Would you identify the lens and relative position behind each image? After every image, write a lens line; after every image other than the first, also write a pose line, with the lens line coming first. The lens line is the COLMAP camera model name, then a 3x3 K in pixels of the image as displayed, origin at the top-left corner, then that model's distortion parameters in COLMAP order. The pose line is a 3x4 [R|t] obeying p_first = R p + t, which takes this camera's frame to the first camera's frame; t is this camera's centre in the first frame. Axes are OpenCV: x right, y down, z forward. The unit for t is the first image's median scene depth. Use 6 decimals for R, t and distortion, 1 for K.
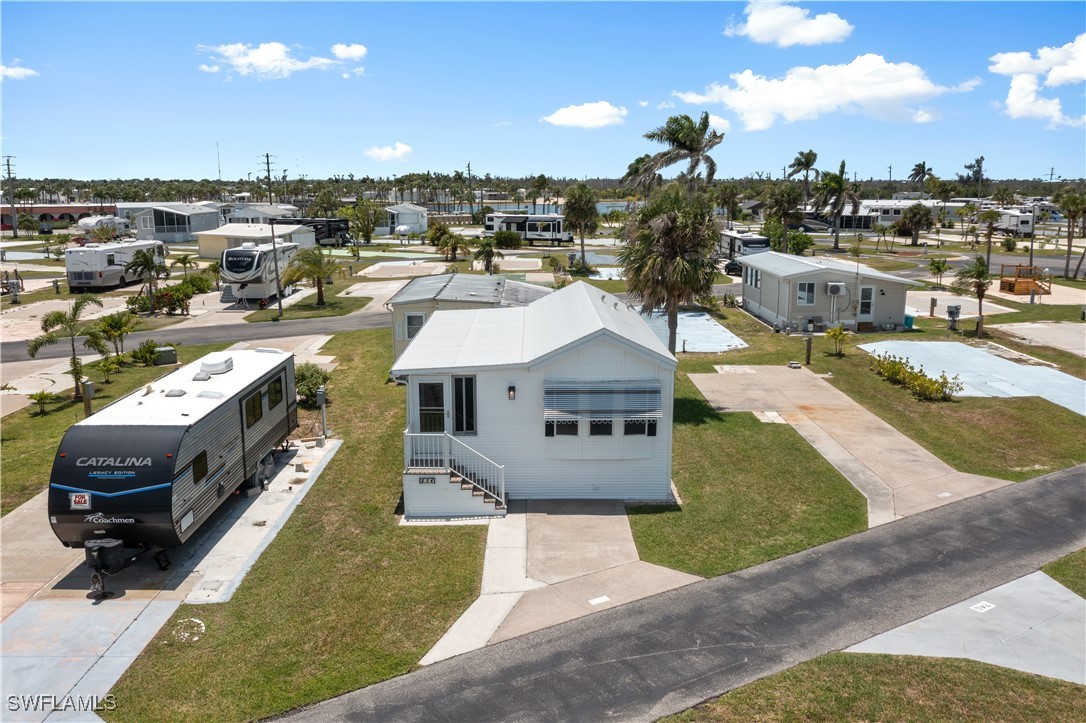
lens RADIAL K [[870.9, 0, 537.7], [0, 870.9, 343.4], [0, 0, 1]] dist [0.004977, -0.013272]
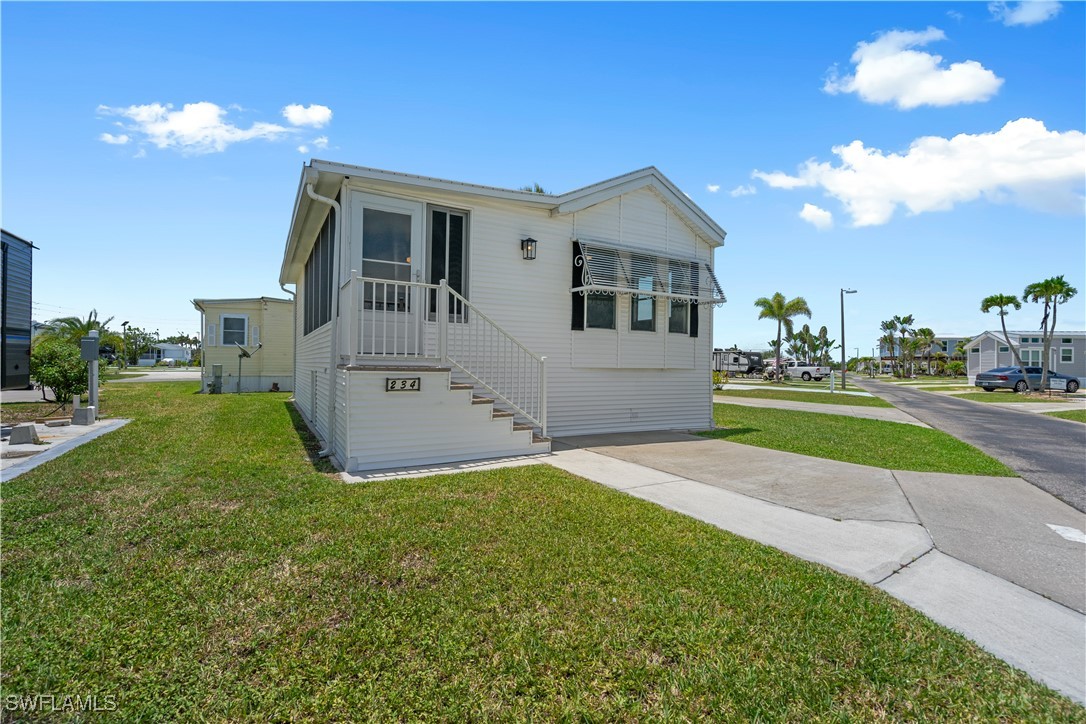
lens RADIAL K [[498.9, 0, 546.2], [0, 498.9, 356.2], [0, 0, 1]] dist [-0.004296, 0.001765]
pose [[0.872451, 0.018176, 0.488363, -0.182531], [0.077309, 0.981592, -0.174644, 0.187678], [-0.482548, 0.190123, 0.854986, 0.714033]]
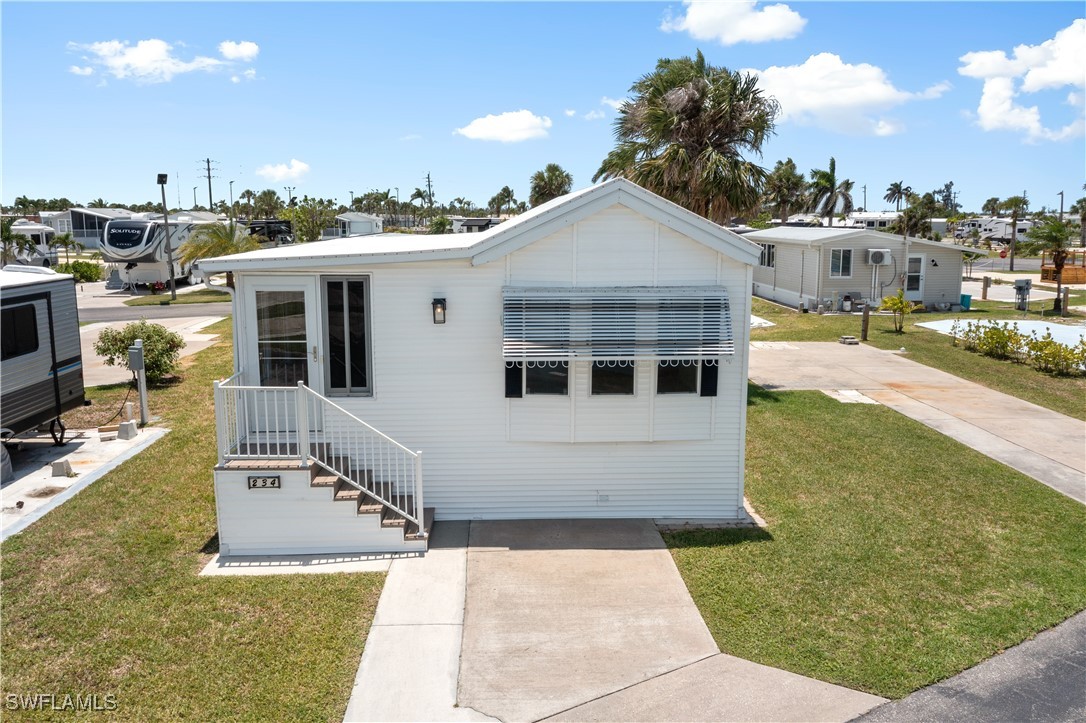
lens RADIAL K [[870.9, 0, 534.6], [0, 870.9, 352.1], [0, 0, 1]] dist [0.004977, -0.013272]
pose [[0.999357, -0.002915, 0.035724, 0.007864], [0.003948, 0.999575, -0.028880, 0.095531], [-0.035625, 0.029003, 0.998944, 0.485583]]
